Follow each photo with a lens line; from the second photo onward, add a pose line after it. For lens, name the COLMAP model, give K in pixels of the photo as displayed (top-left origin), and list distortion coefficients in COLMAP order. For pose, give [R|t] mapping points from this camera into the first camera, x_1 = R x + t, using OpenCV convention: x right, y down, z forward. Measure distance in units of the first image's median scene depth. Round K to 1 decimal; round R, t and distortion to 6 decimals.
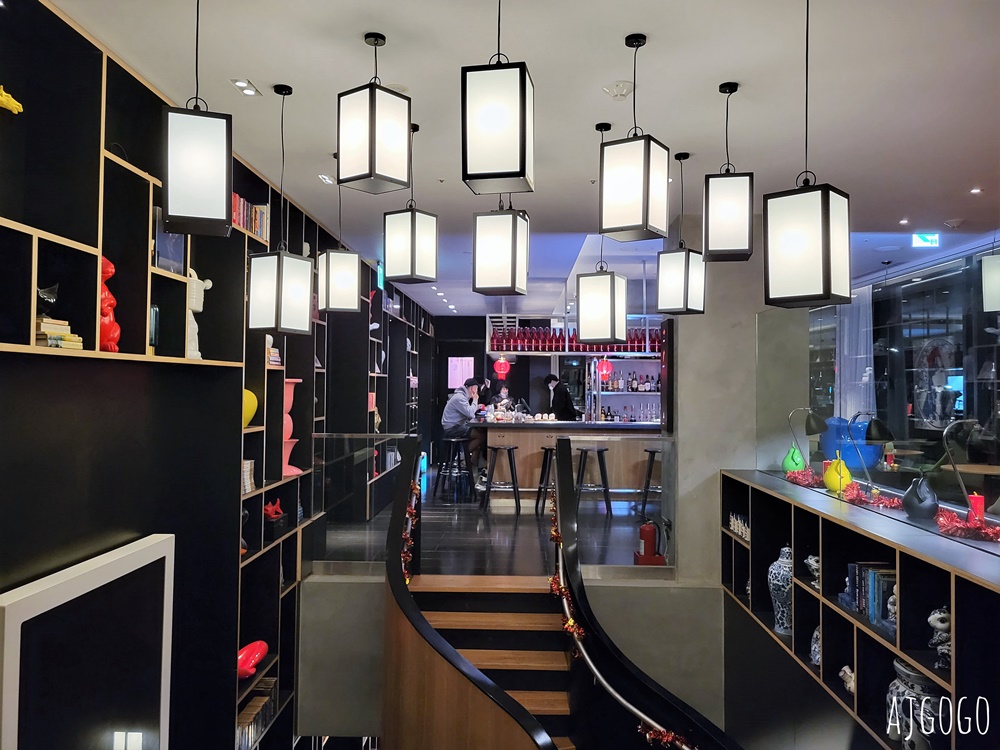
lens RADIAL K [[750.8, 0, 500.0], [0, 750.8, 375.0], [0, 0, 1]] dist [0.050305, 0.000806]
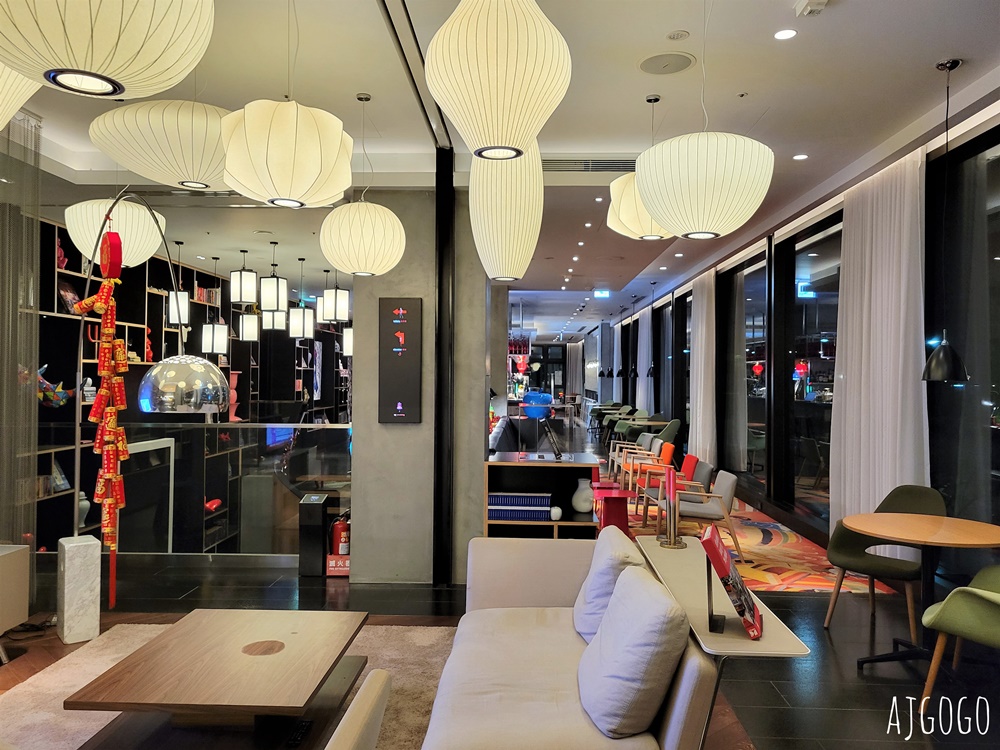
lens RADIAL K [[750.8, 0, 500.0], [0, 750.8, 375.0], [0, 0, 1]] dist [0.050305, 0.000806]
pose [[0.999926, 0.002181, -0.011951, 0.577255], [-0.002040, 0.999929, 0.011733, -0.013534], [0.011975, -0.011708, 0.999860, -1.267344]]
